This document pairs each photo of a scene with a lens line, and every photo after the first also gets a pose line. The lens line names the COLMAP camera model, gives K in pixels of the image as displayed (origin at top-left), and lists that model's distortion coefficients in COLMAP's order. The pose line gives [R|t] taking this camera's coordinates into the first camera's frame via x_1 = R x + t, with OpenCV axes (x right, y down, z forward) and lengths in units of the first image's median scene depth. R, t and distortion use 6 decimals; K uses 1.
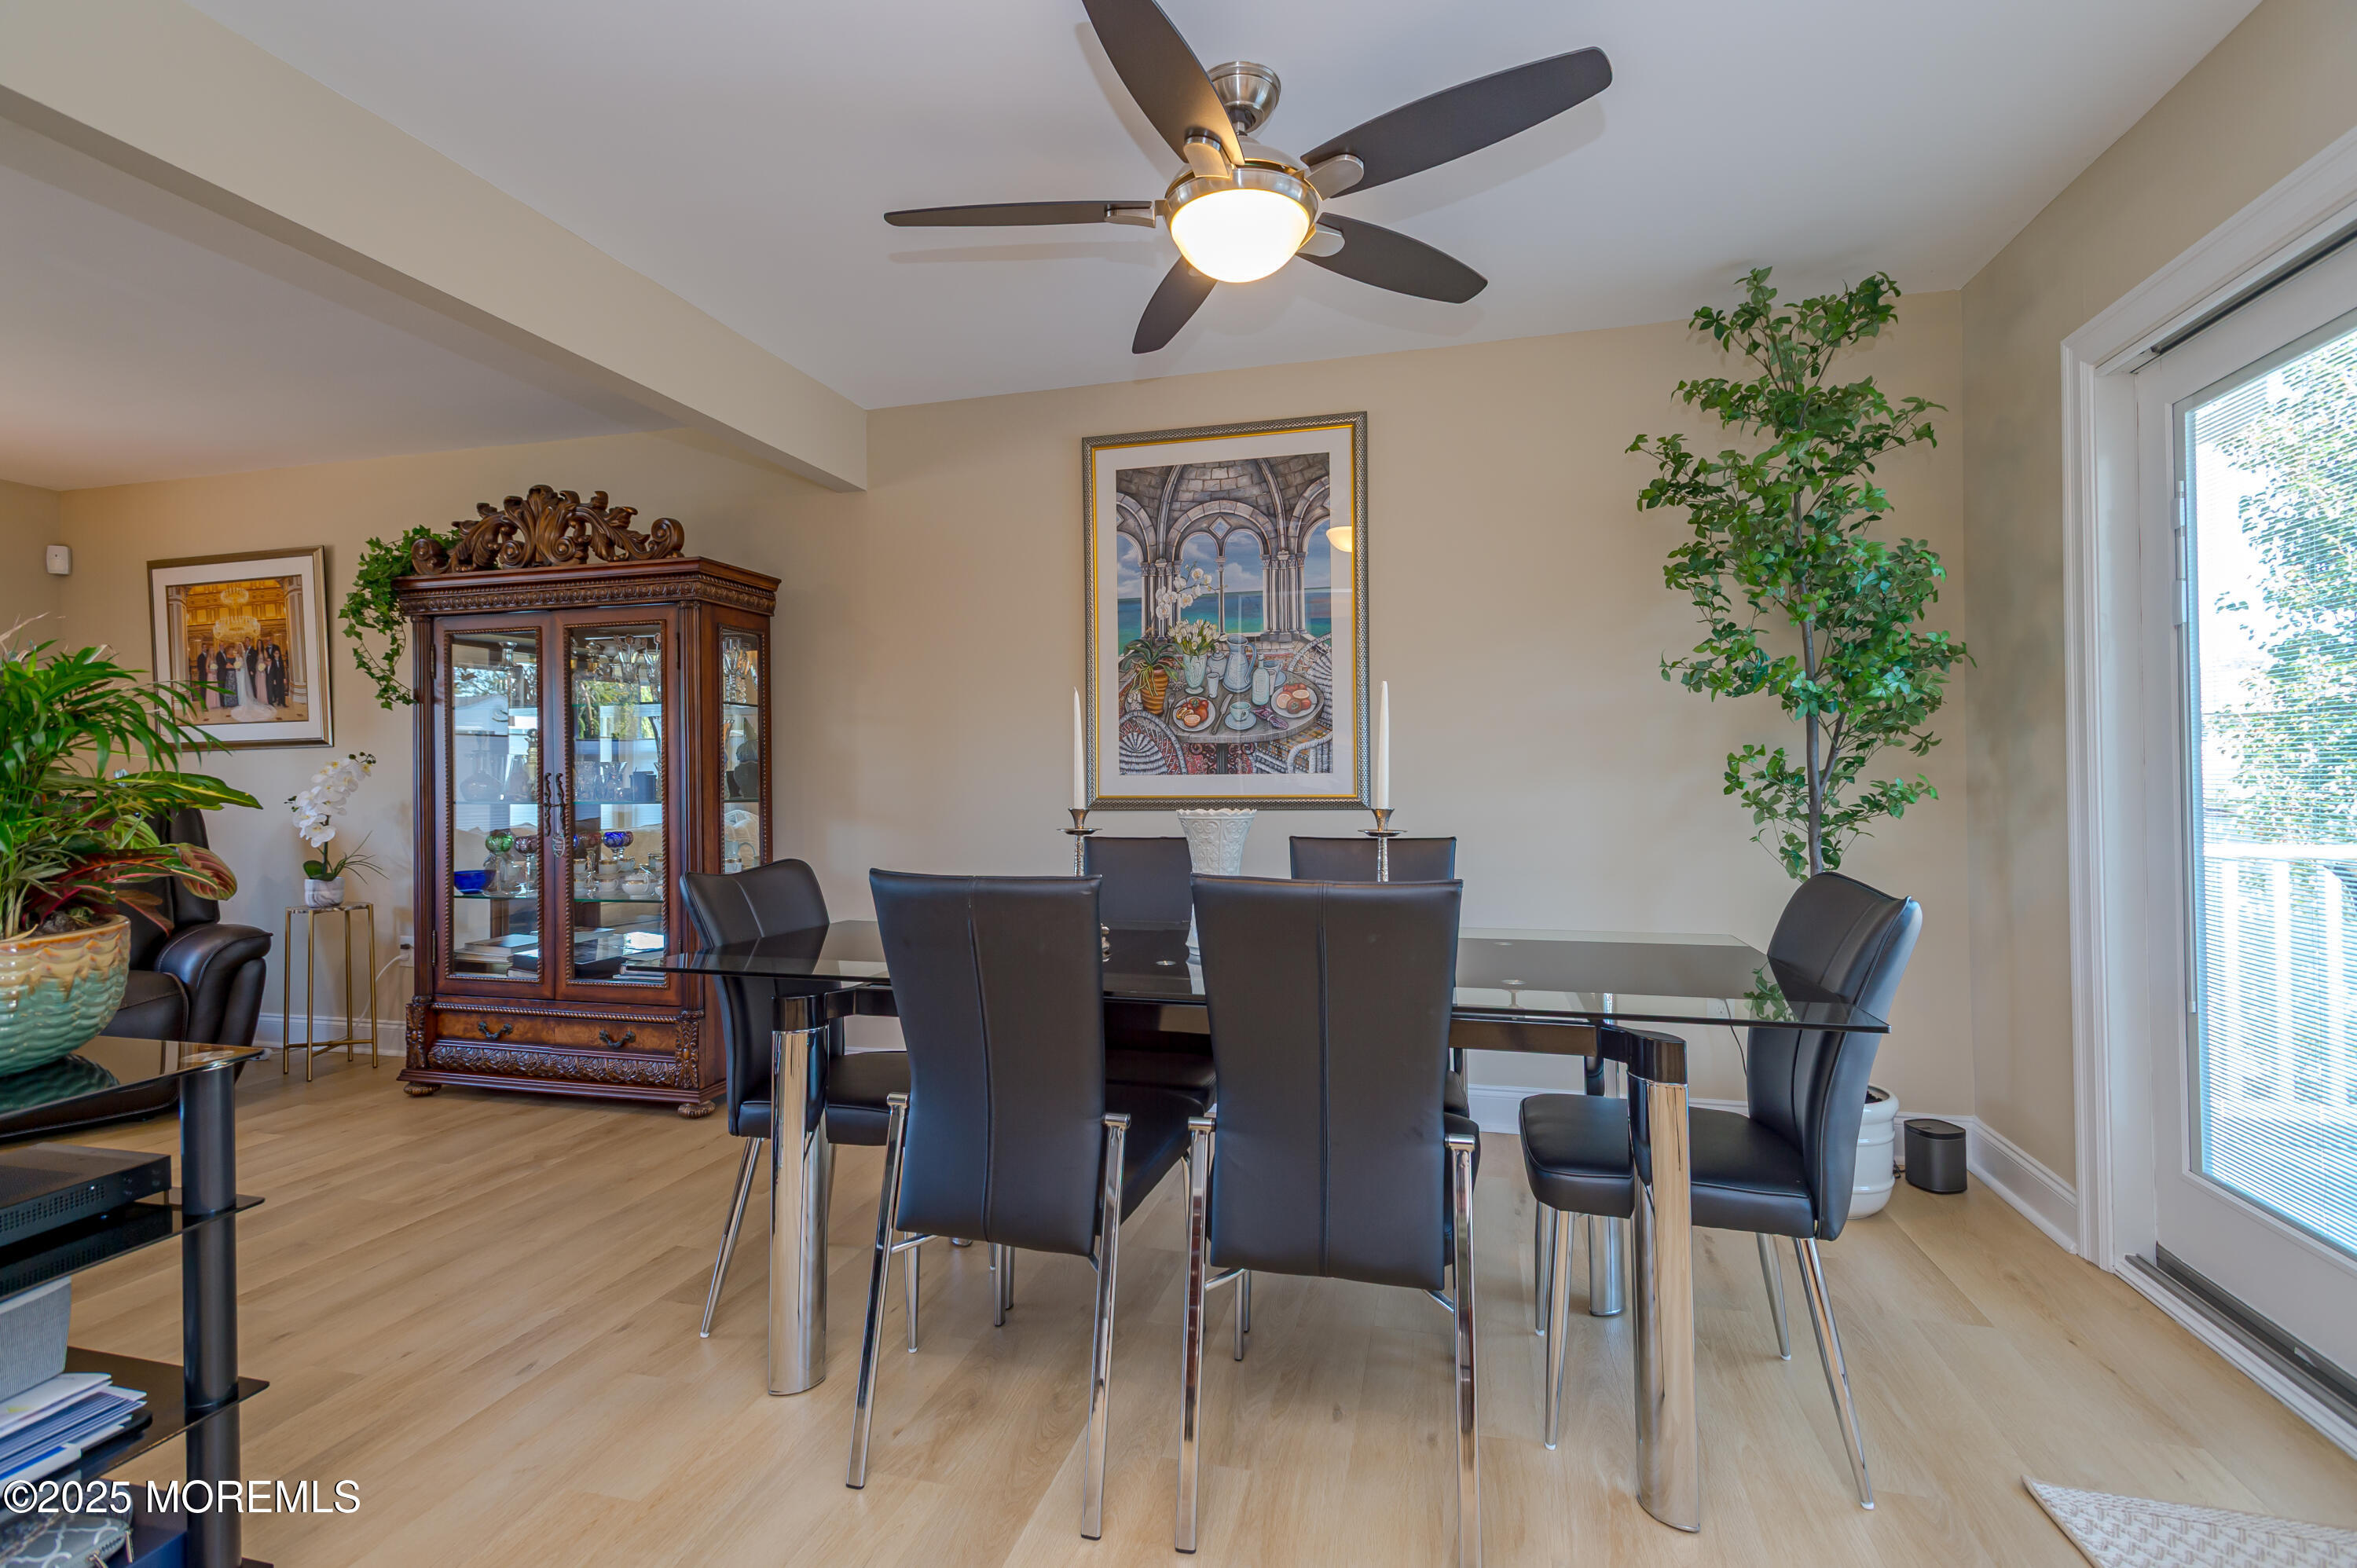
lens RADIAL K [[1095.5, 0, 1185.1], [0, 1095.5, 777.3], [0, 0, 1]] dist [0.016352, -0.006100]
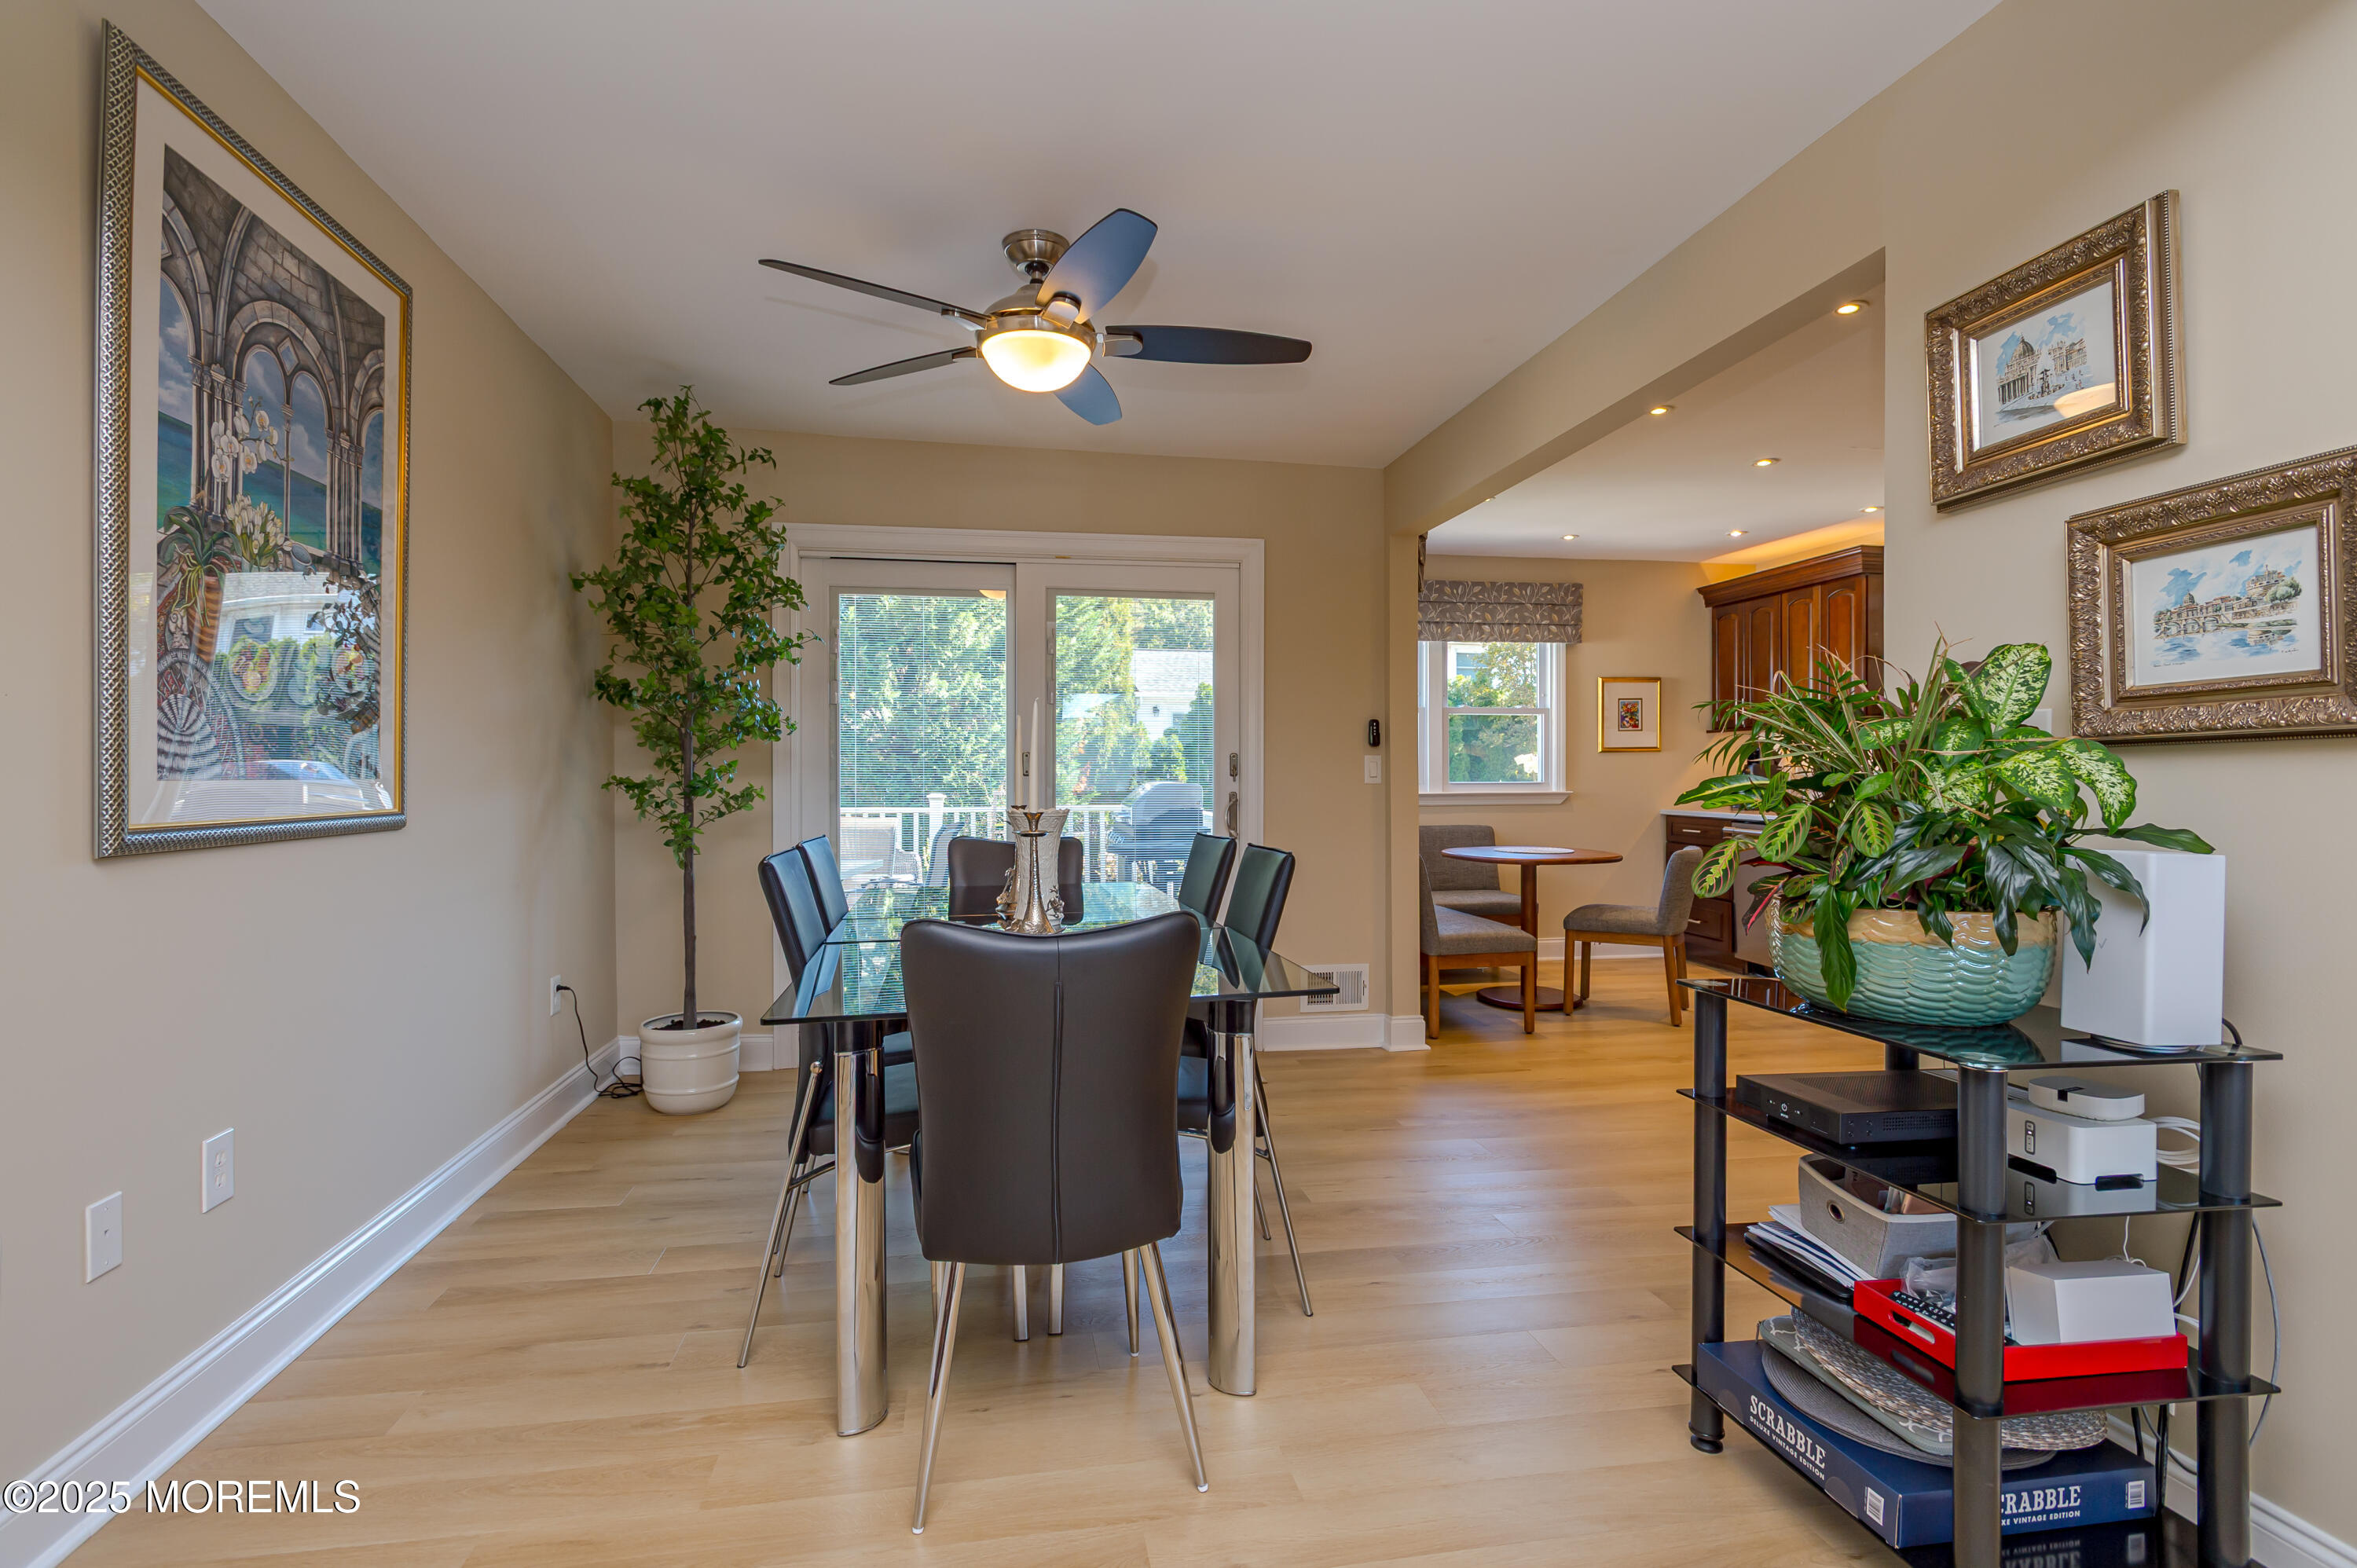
lens RADIAL K [[1138.9, 0, 1179.3], [0, 1138.9, 777.8], [0, 0, 1]] dist [-0.006210, -0.001532]
pose [[-0.422539, 0.006341, 0.906322, -0.699421], [0.003589, 0.999979, -0.005323, 0.001108], [-0.906338, 0.001004, -0.422553, 0.811900]]
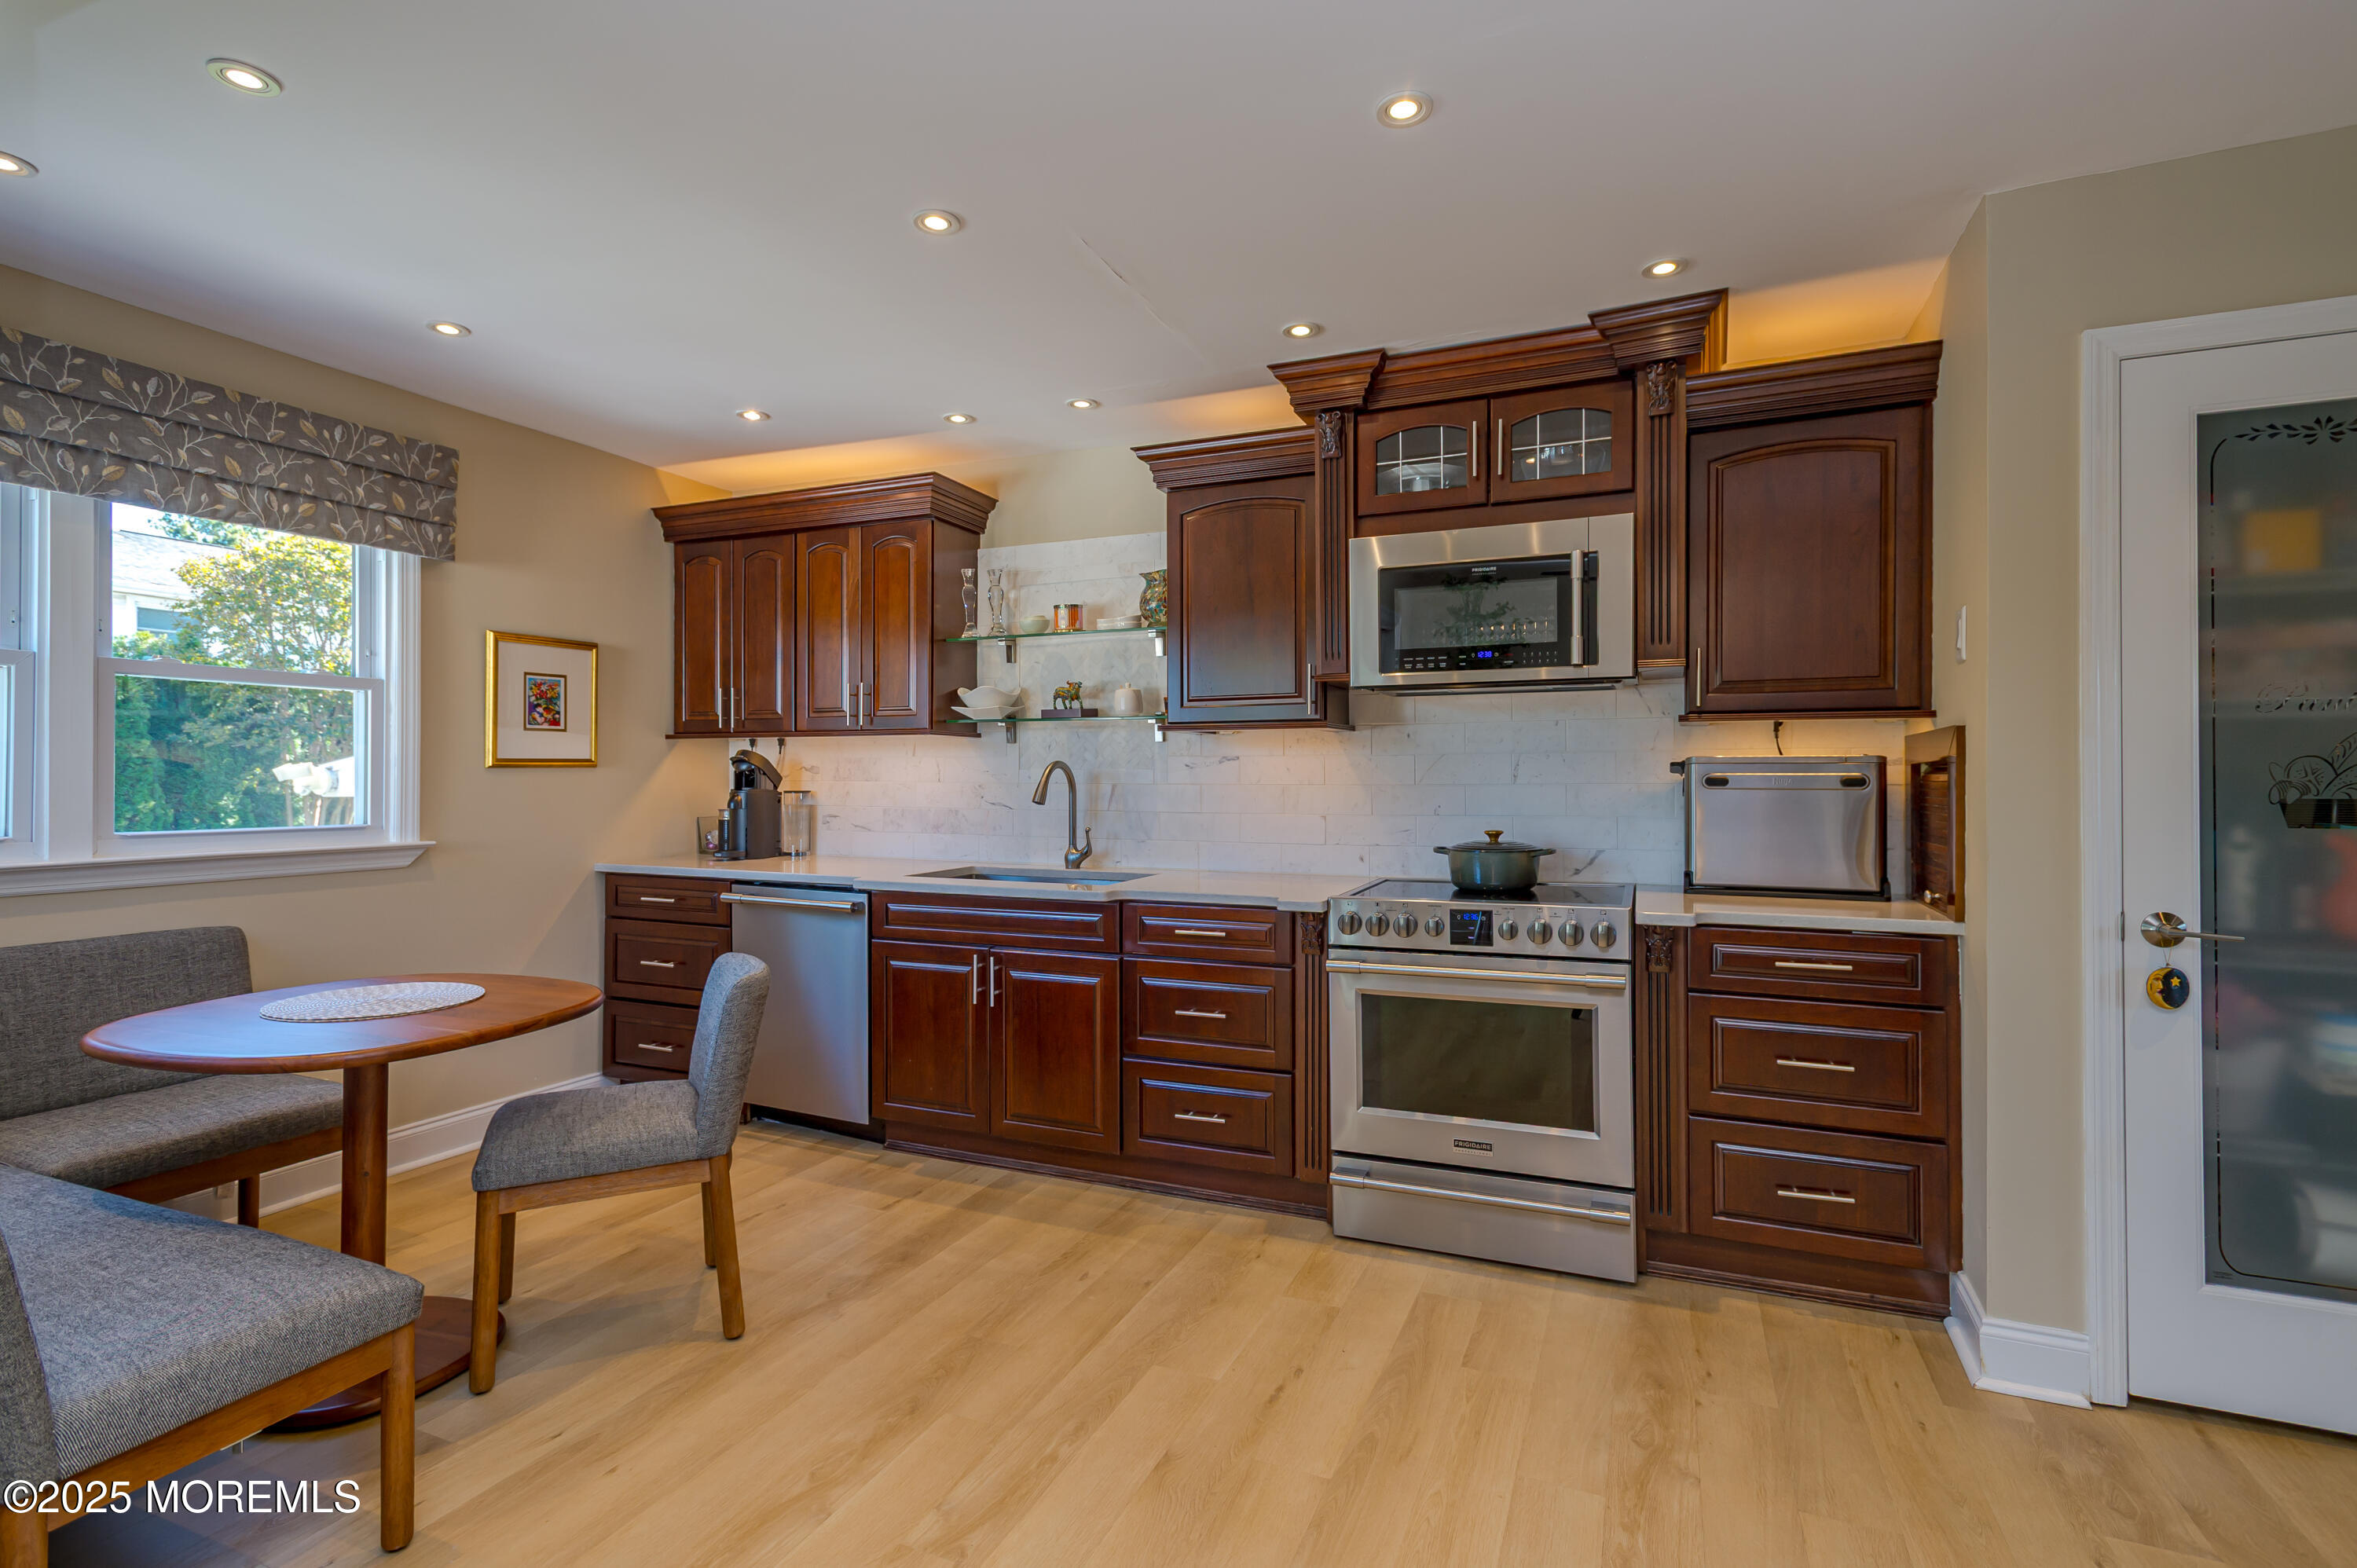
lens RADIAL K [[1095.5, 0, 1174.4], [0, 1095.5, 774.6], [0, 0, 1]] dist [0.016352, -0.006100]
pose [[-0.990089, 0.006413, 0.140297, -0.039064], [0.005518, 0.999962, -0.006766, -0.031653], [-0.140335, -0.005925, -0.990086, 0.285128]]
